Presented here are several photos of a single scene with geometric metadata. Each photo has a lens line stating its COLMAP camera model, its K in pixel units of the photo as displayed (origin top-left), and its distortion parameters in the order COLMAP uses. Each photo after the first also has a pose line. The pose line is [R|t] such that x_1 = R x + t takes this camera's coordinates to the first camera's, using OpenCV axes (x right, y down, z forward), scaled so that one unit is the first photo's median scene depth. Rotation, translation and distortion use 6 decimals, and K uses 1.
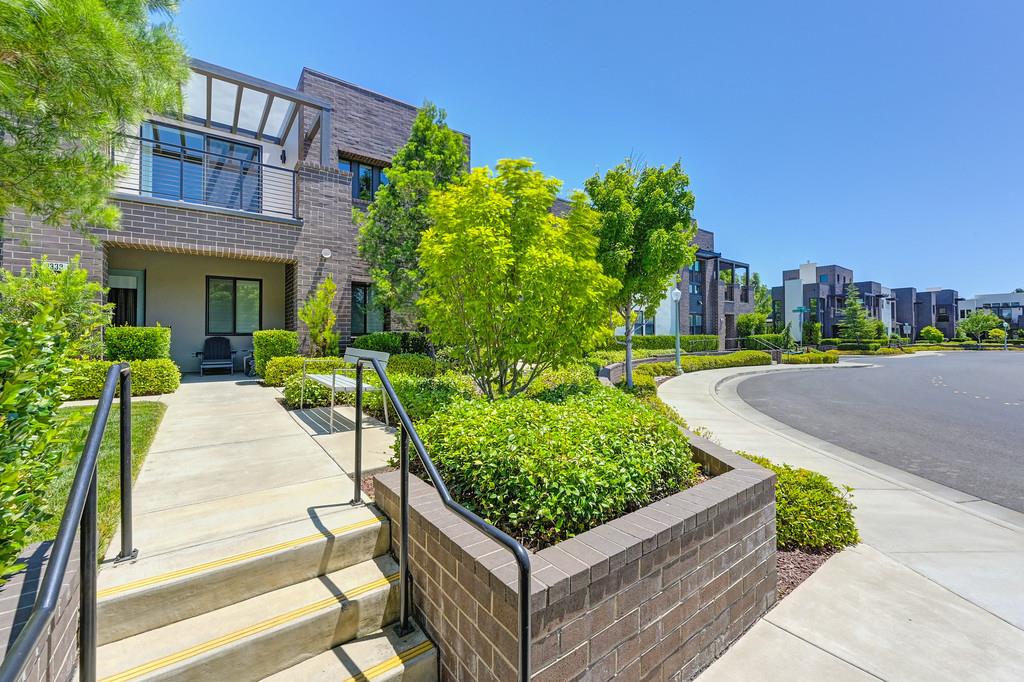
lens RADIAL K [[410.0, 0, 515.0], [0, 410.0, 336.6], [0, 0, 1]] dist [0.003103, -0.001038]
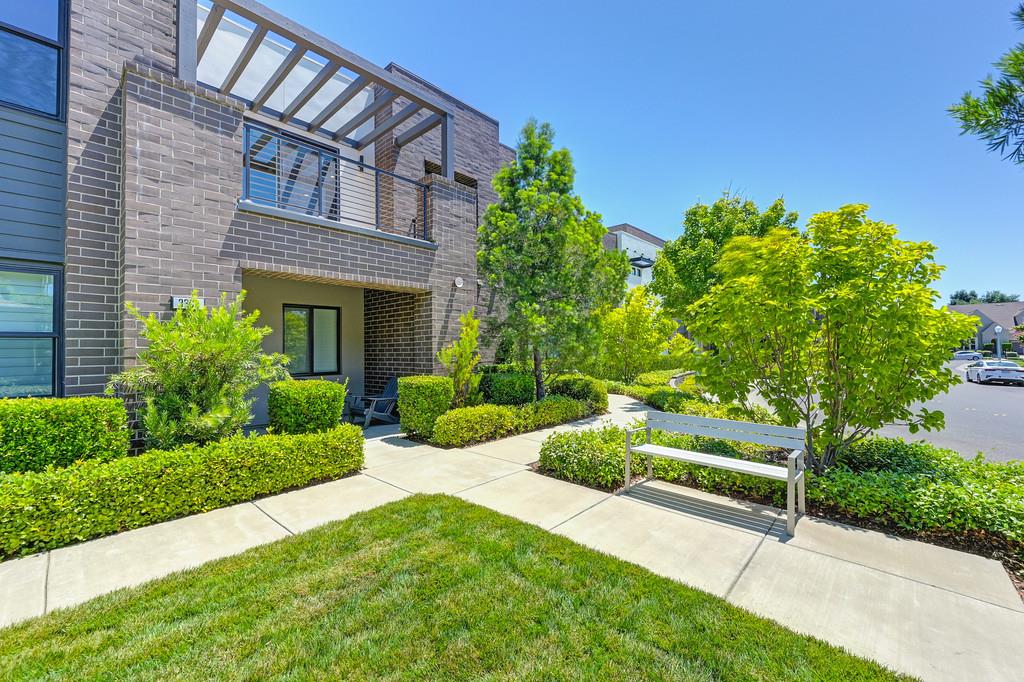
lens RADIAL K [[410.0, 0, 510.9], [0, 410.0, 345.7], [0, 0, 1]] dist [0.003103, -0.001038]
pose [[0.983151, -0.007009, 0.182660, -0.502379], [0.007981, 0.999958, -0.004585, -0.063392], [-0.182620, 0.005965, 0.983165, 0.127972]]
